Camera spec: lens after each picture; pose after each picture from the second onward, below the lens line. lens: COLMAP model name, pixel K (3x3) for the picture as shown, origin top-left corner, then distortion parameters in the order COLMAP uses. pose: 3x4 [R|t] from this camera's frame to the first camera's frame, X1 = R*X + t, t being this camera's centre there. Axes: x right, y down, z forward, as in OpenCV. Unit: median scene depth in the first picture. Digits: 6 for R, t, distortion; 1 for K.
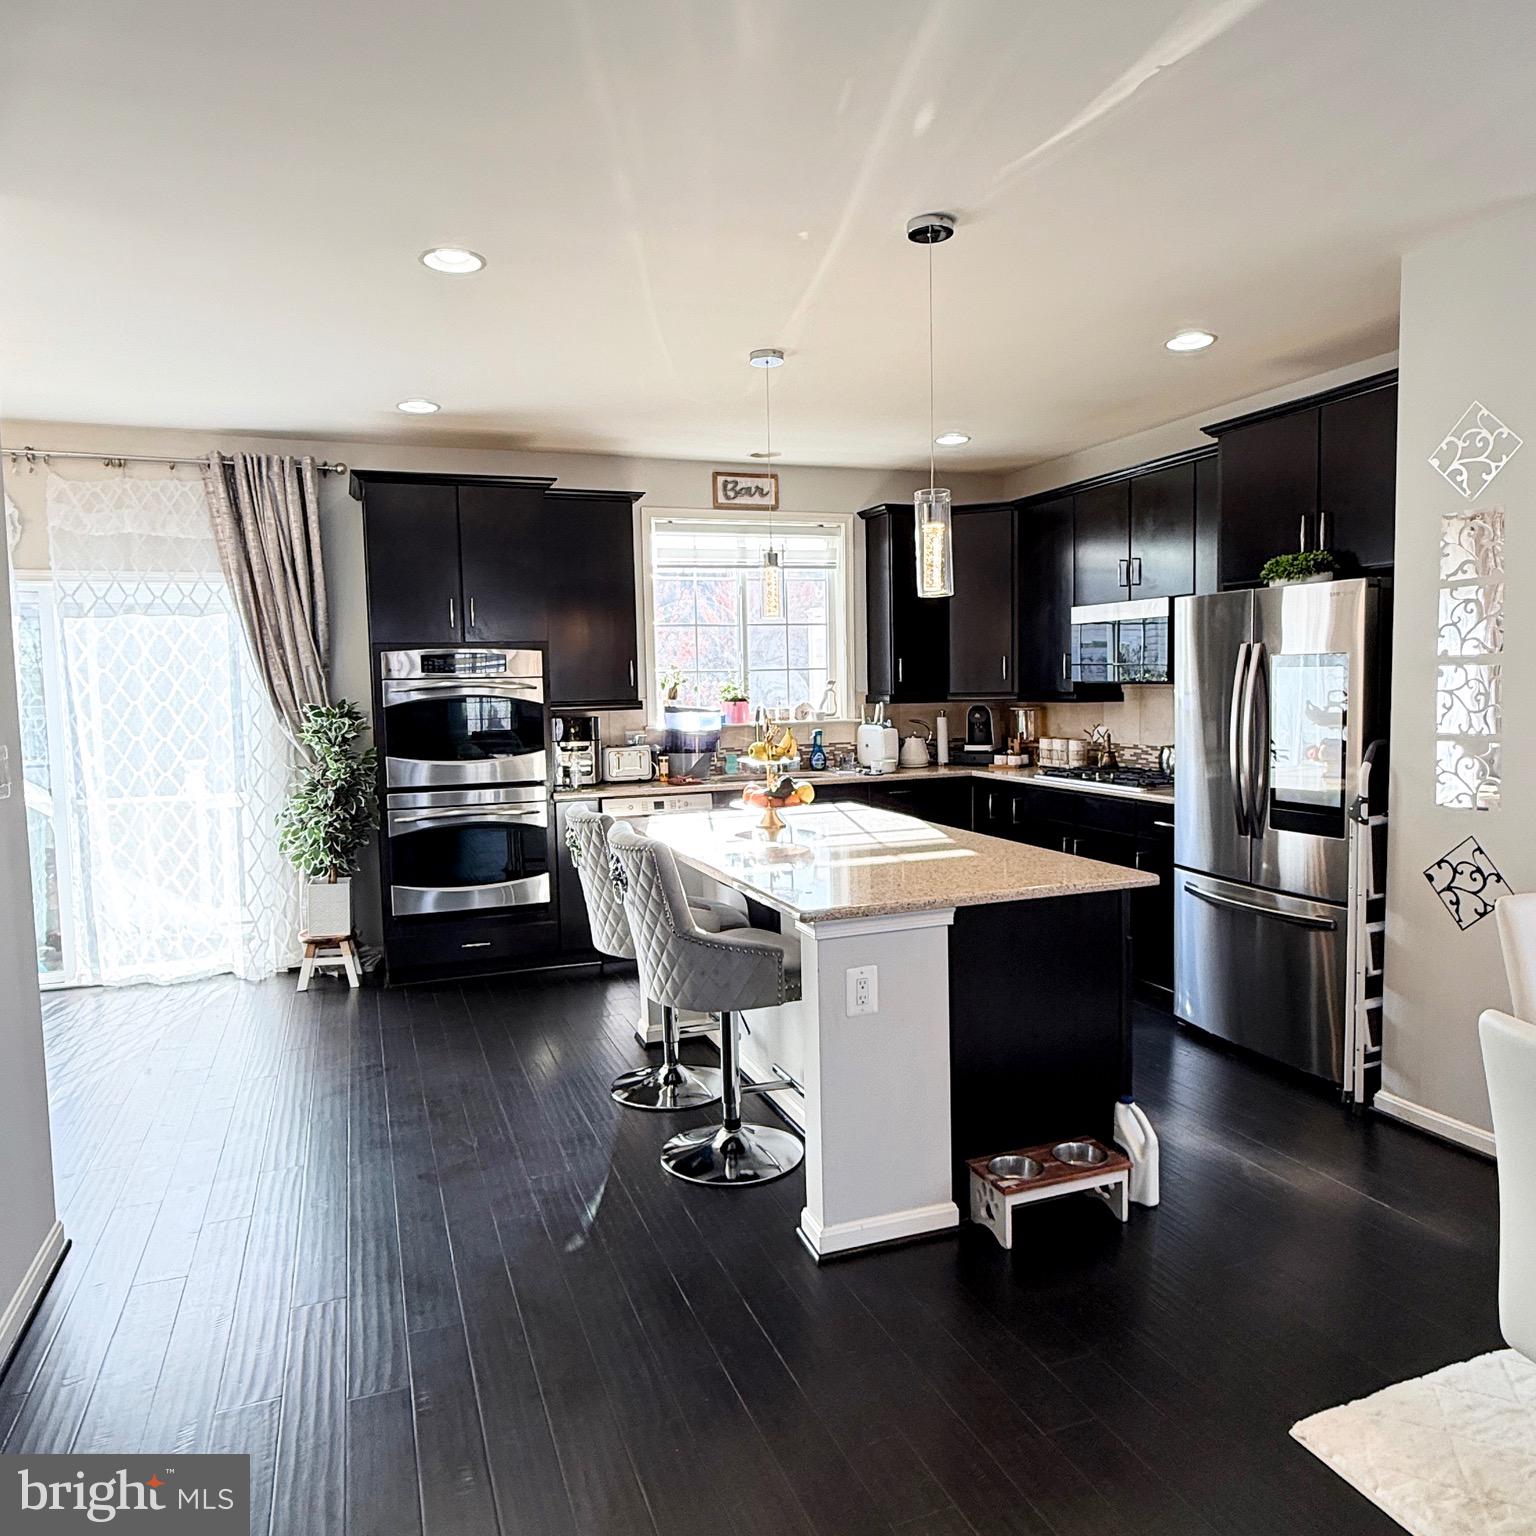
lens RADIAL K [[1111.7, 0, 763.6], [0, 1111.7, 764.2], [0, 0, 1]] dist [0.001406, 0.000685]
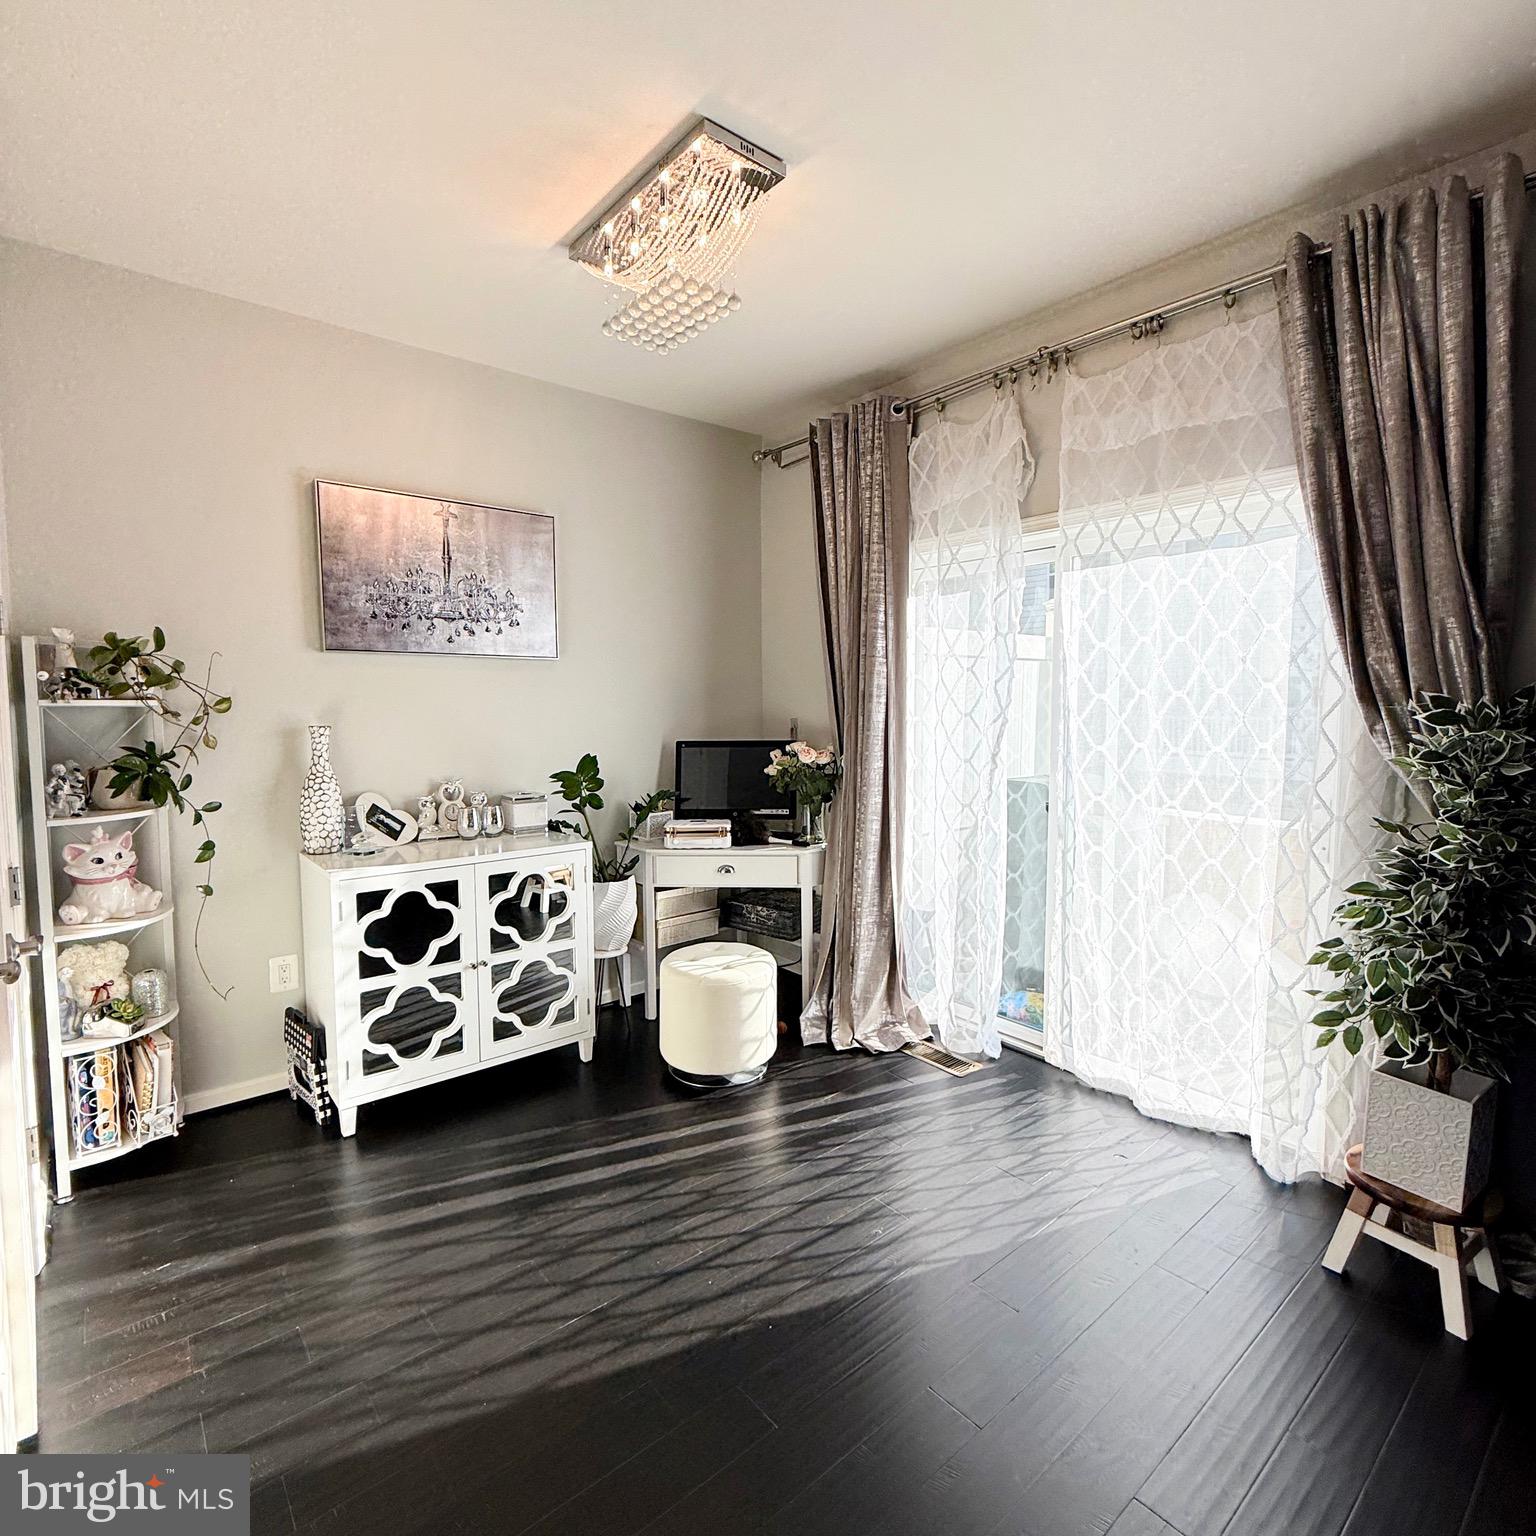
lens RADIAL K [[820.5, 0, 766.5], [0, 820.5, 765.3], [0, 0, 1]] dist [0.000867, -0.000816]
pose [[0.347254, 0.087763, -0.933655, -0.166232], [-0.081768, 0.994653, 0.063085, -0.022206], [0.934199, 0.054436, 0.352574, 0.575229]]
